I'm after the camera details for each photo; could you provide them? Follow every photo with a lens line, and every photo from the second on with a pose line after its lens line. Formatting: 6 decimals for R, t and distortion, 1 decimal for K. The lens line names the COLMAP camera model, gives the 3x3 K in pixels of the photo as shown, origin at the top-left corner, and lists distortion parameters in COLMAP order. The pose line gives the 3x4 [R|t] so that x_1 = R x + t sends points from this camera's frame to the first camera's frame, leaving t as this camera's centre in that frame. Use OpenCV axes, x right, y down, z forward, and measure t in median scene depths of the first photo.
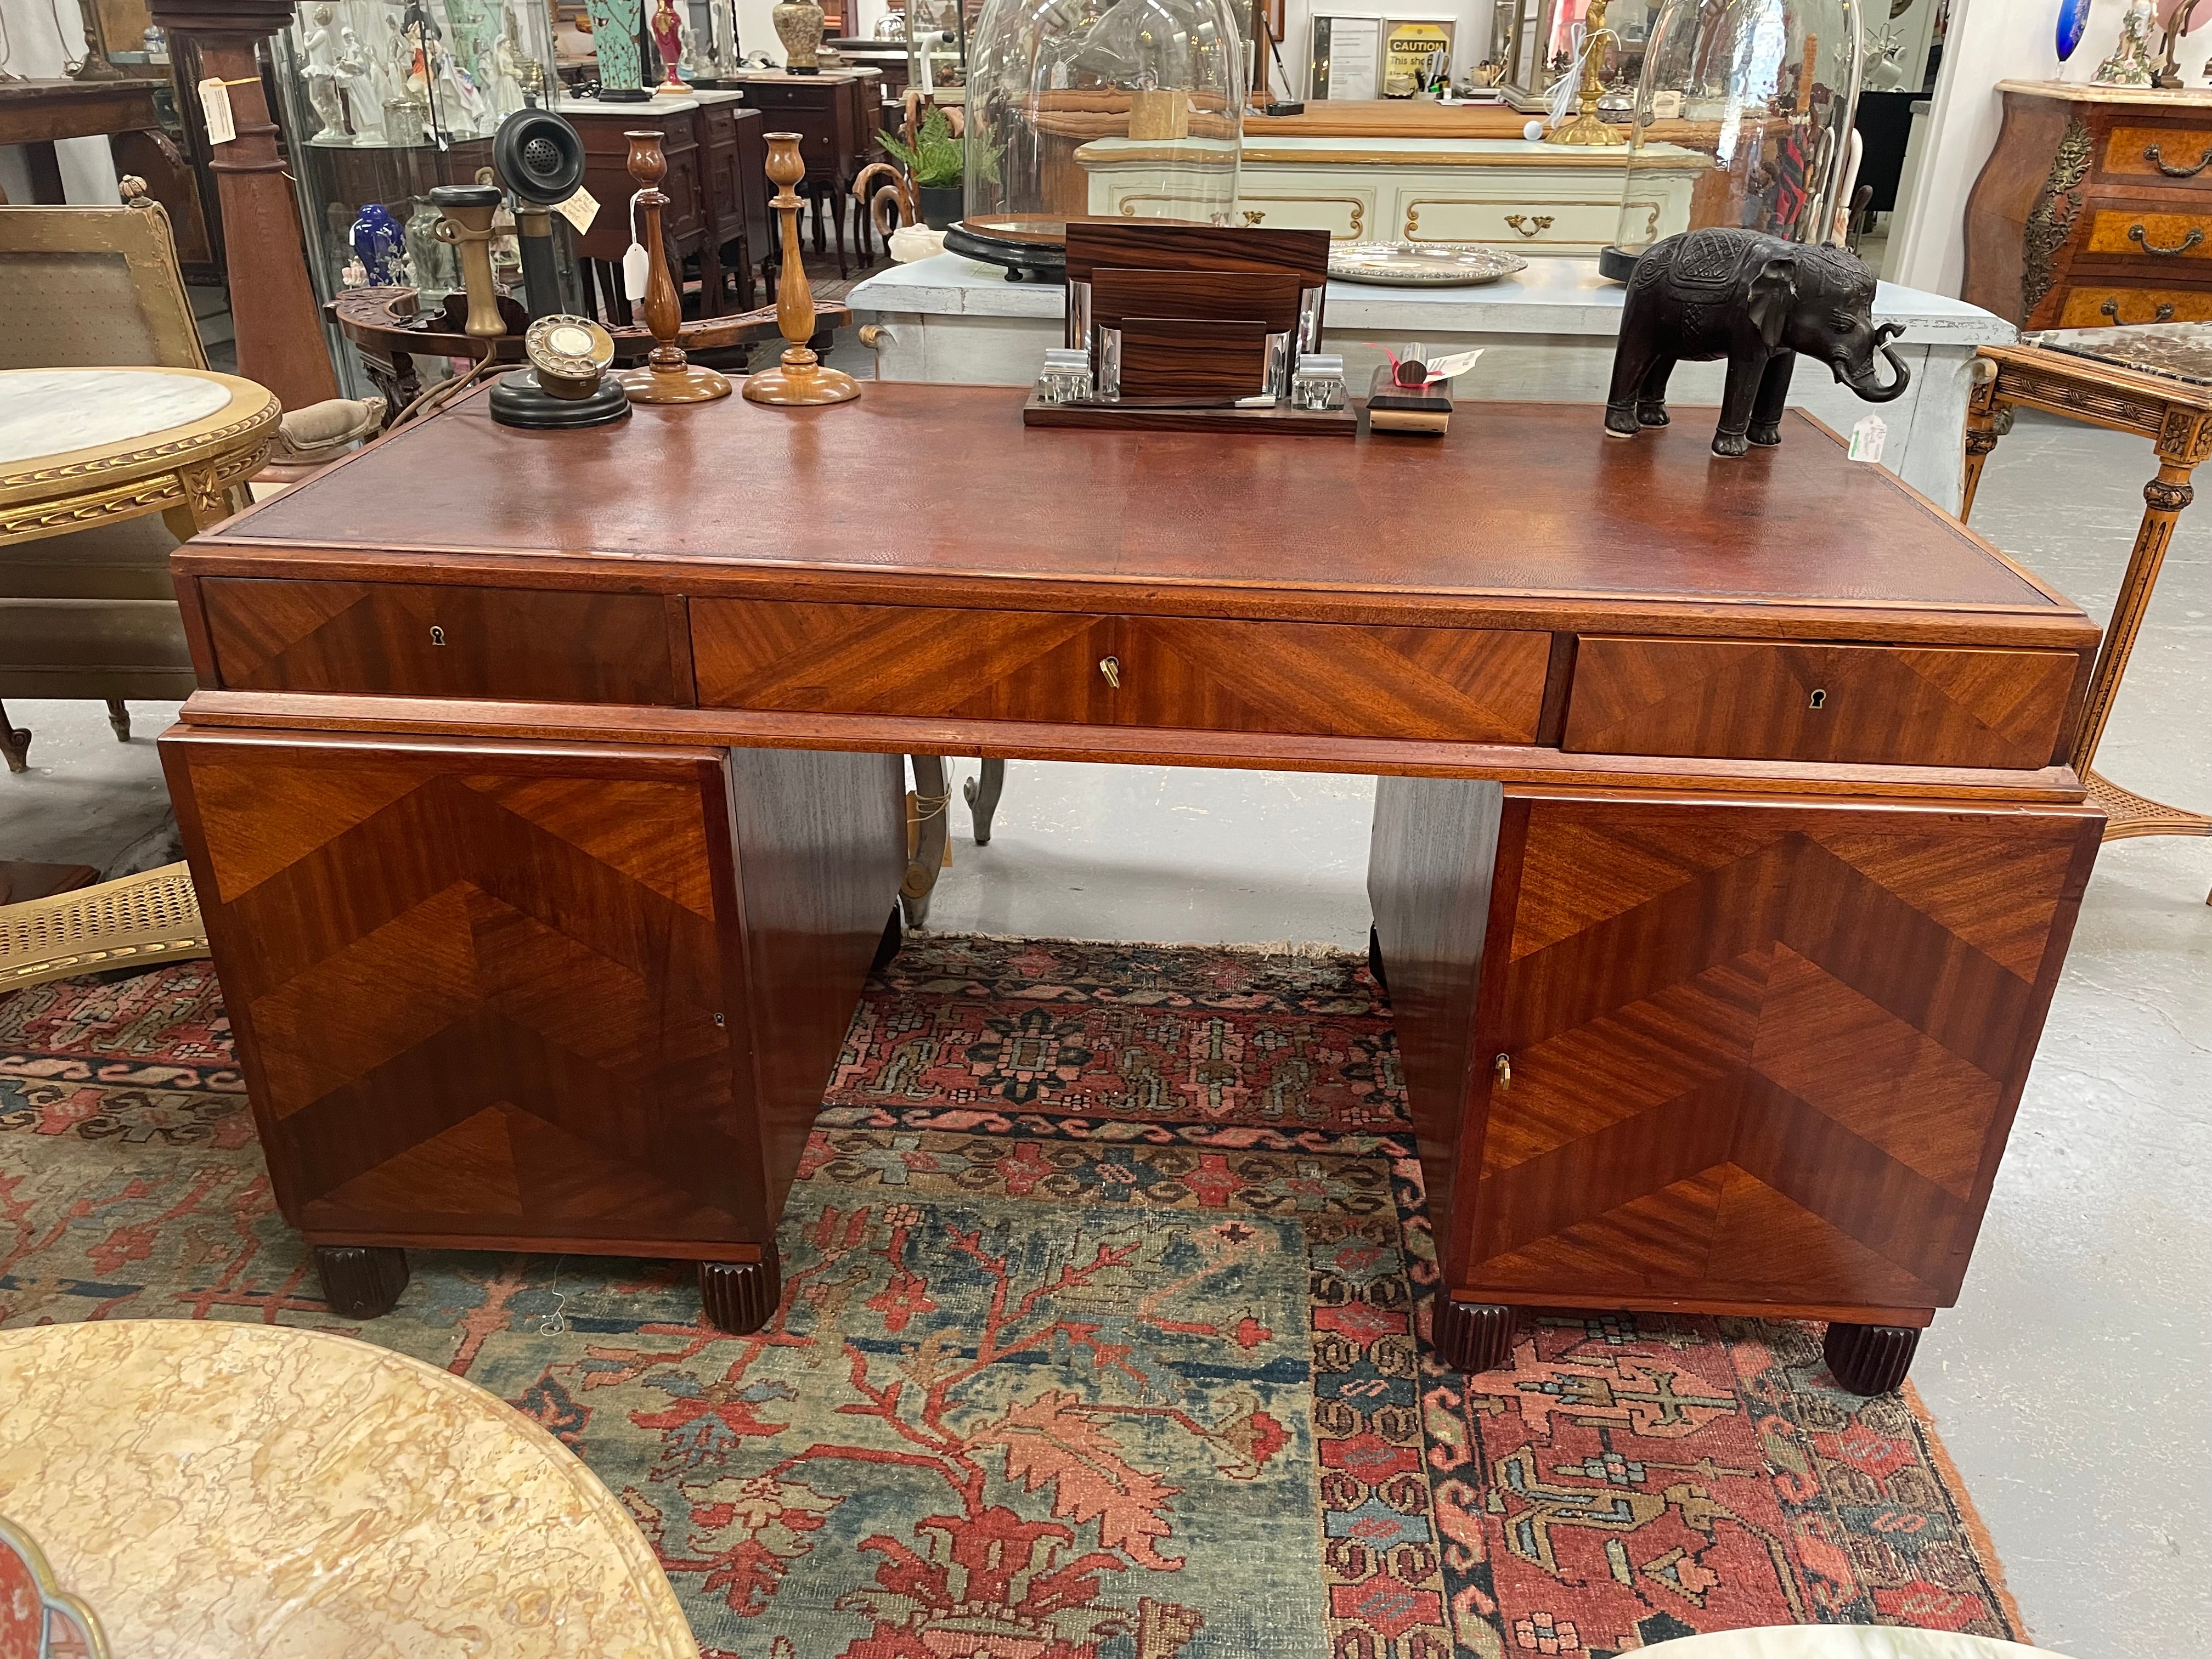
lens RADIAL K [[1676.1, 0, 1116.3], [0, 1676.1, 824.4], [0, 0, 1]] dist [0.069891, -0.094437]
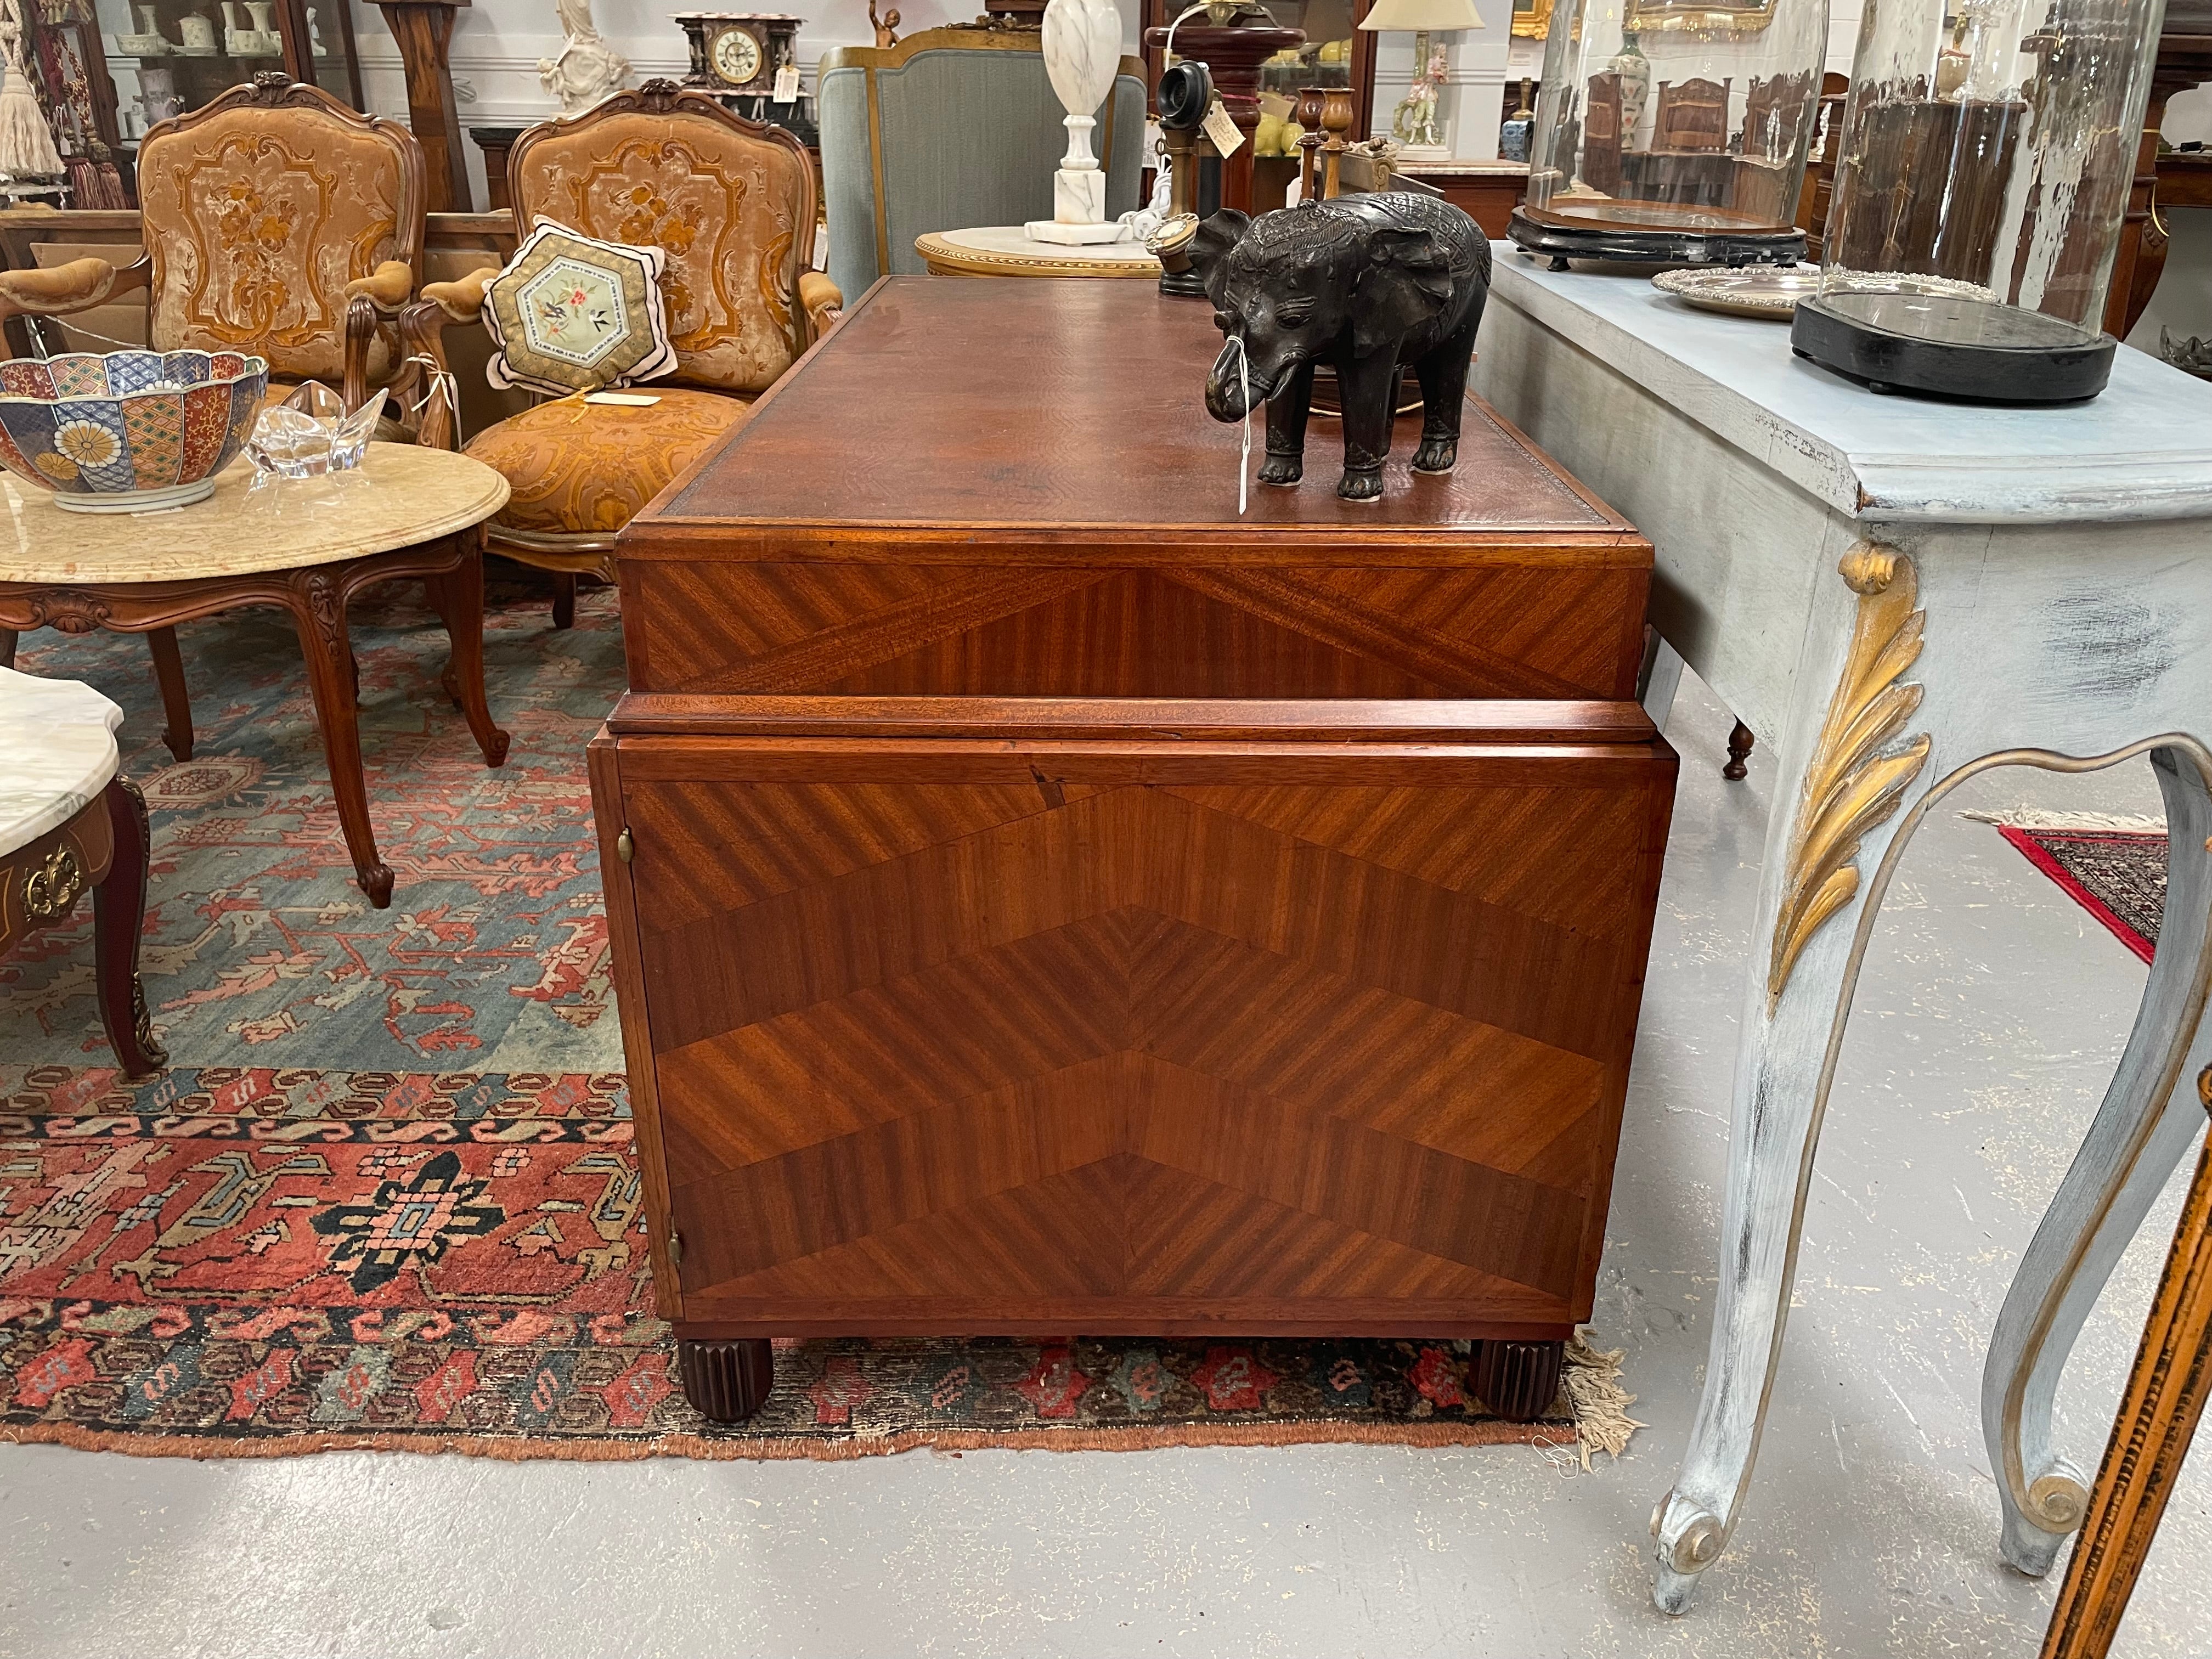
lens RADIAL K [[1676.1, 0, 1121.7], [0, 1676.1, 818.1], [0, 0, 1]] dist [0.069891, -0.094437]
pose [[0.061136, 0.382720, -0.921840, 1.171787], [-0.477070, 0.822447, 0.309815, -0.307337], [0.876736, 0.420841, 0.232865, 0.853861]]
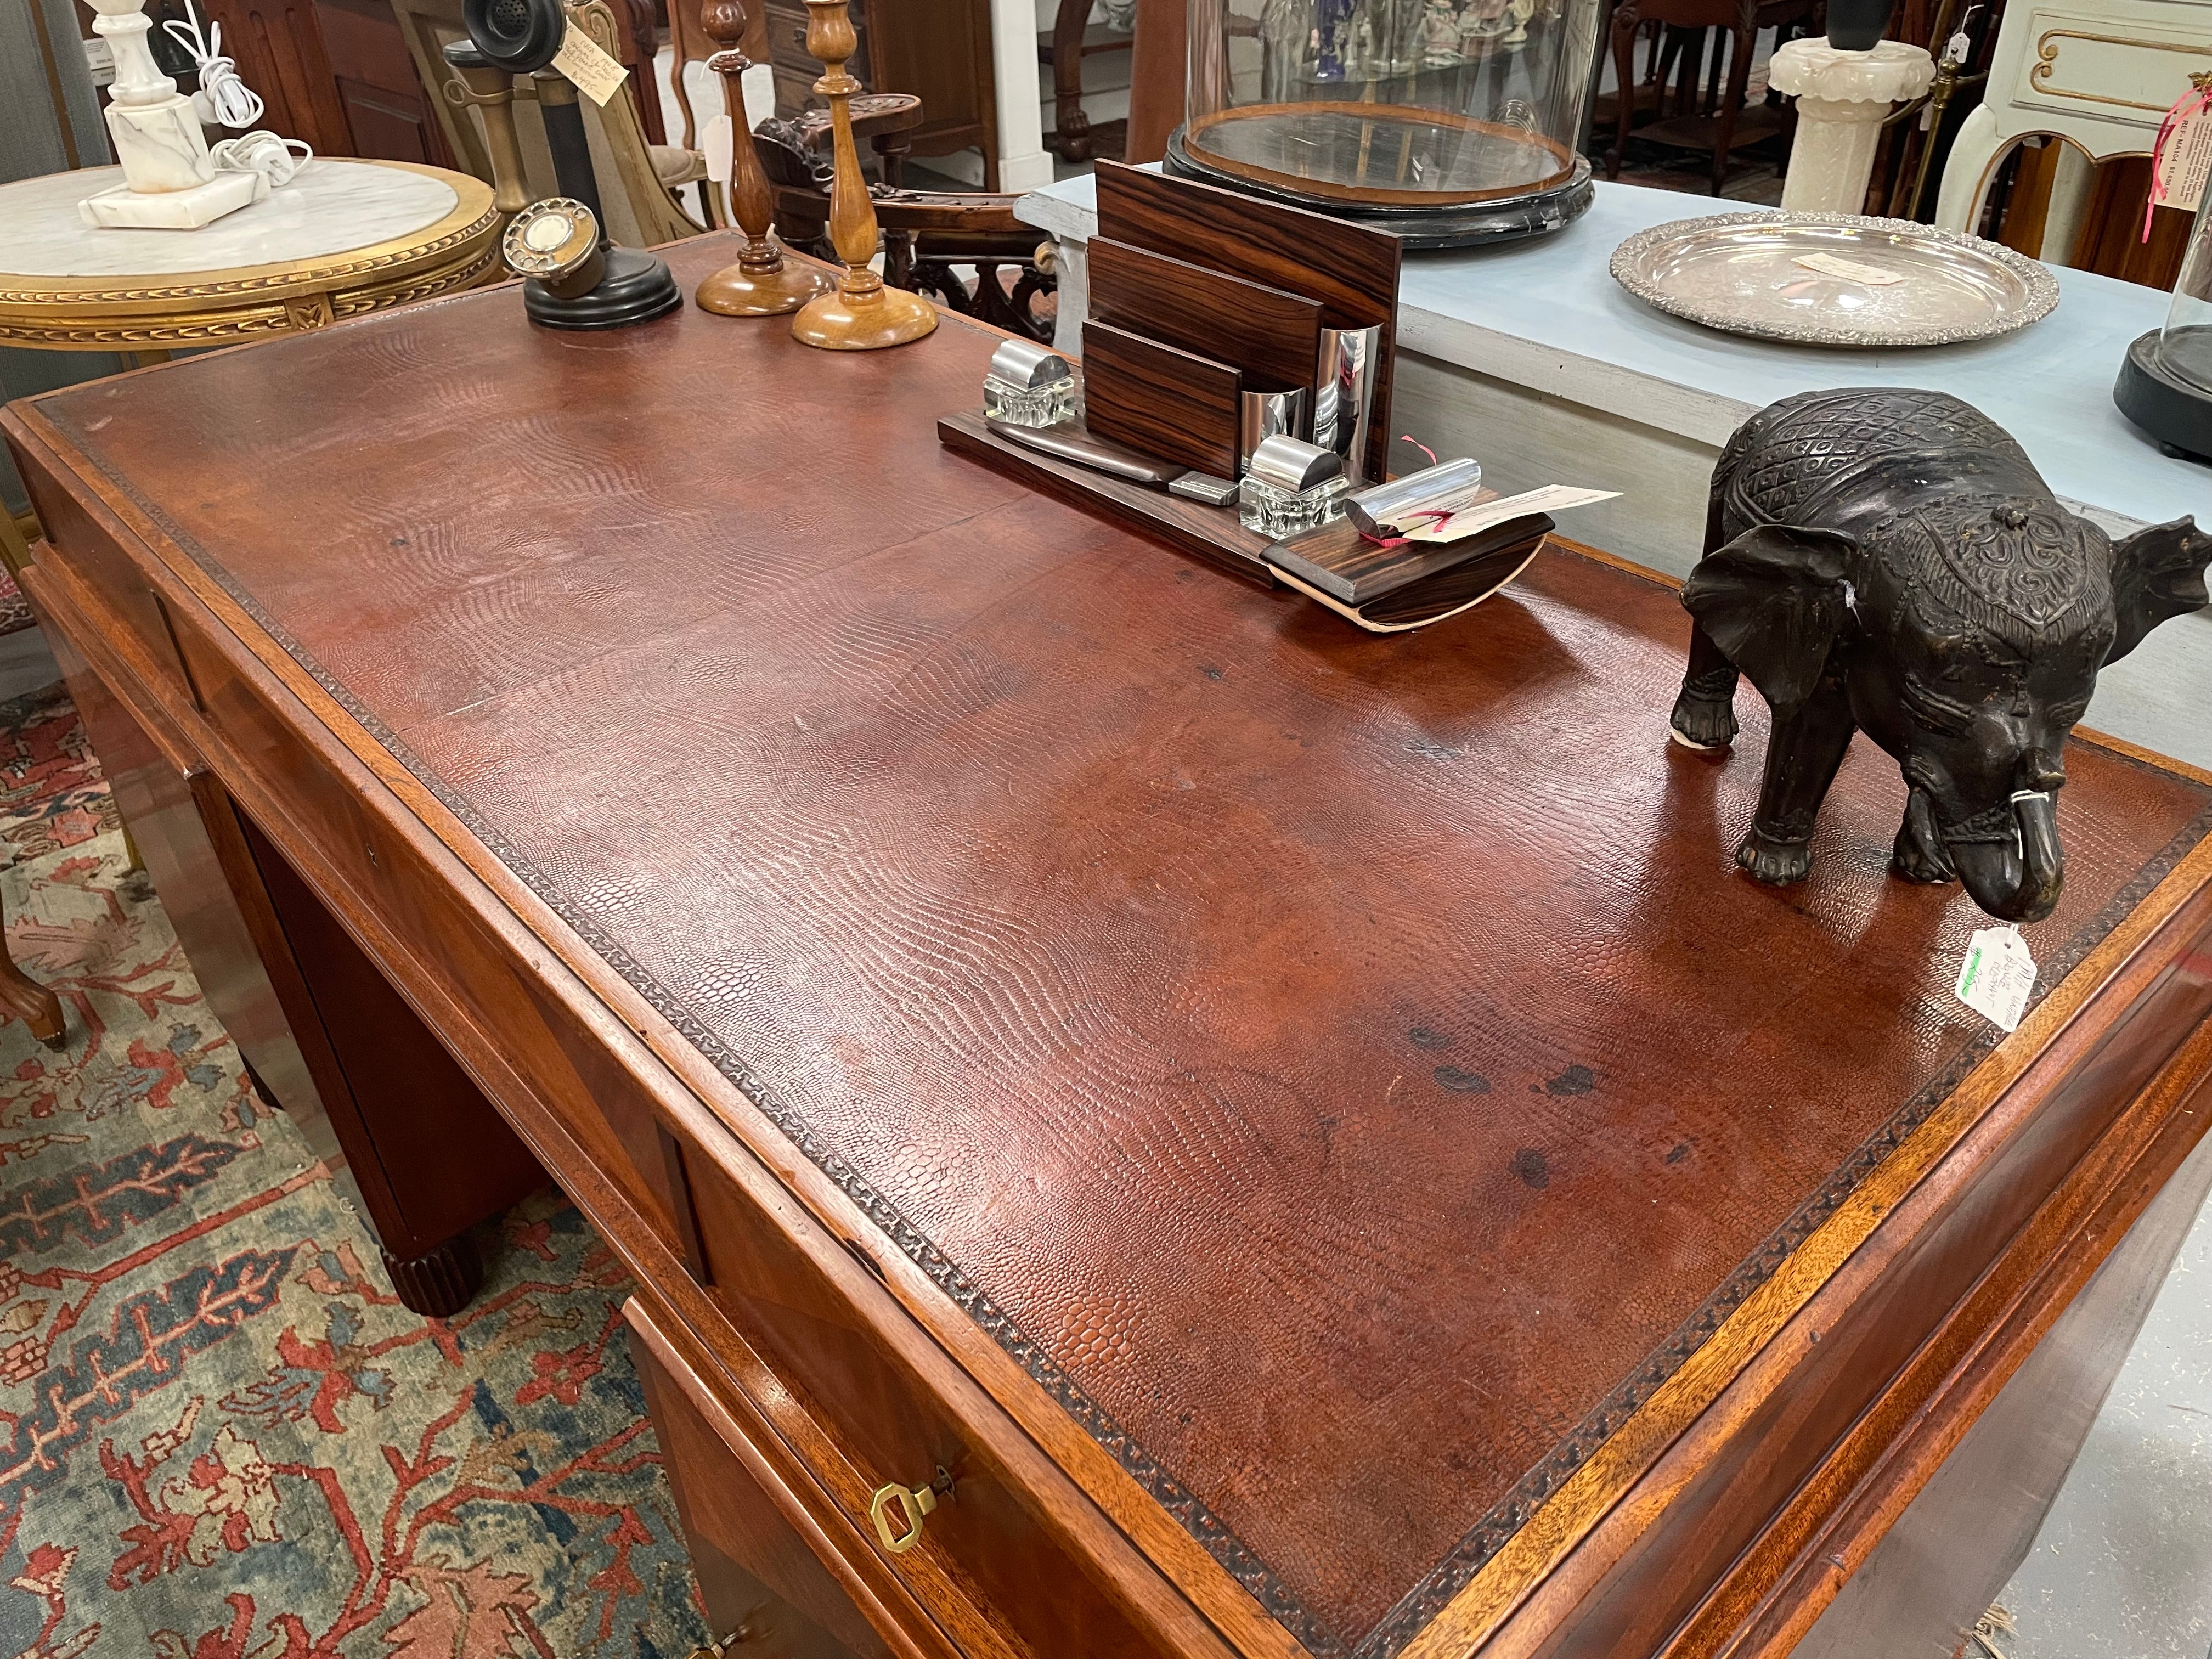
lens RADIAL K [[1676.1, 0, 1109.9], [0, 1676.1, 818.1], [0, 0, 1]] dist [0.069891, -0.094437]
pose [[0.701248, 0.374658, -0.606533, 0.540525], [-0.280911, 0.927157, 0.247930, -0.312588], [0.655240, -0.003479, 0.755413, 0.542415]]
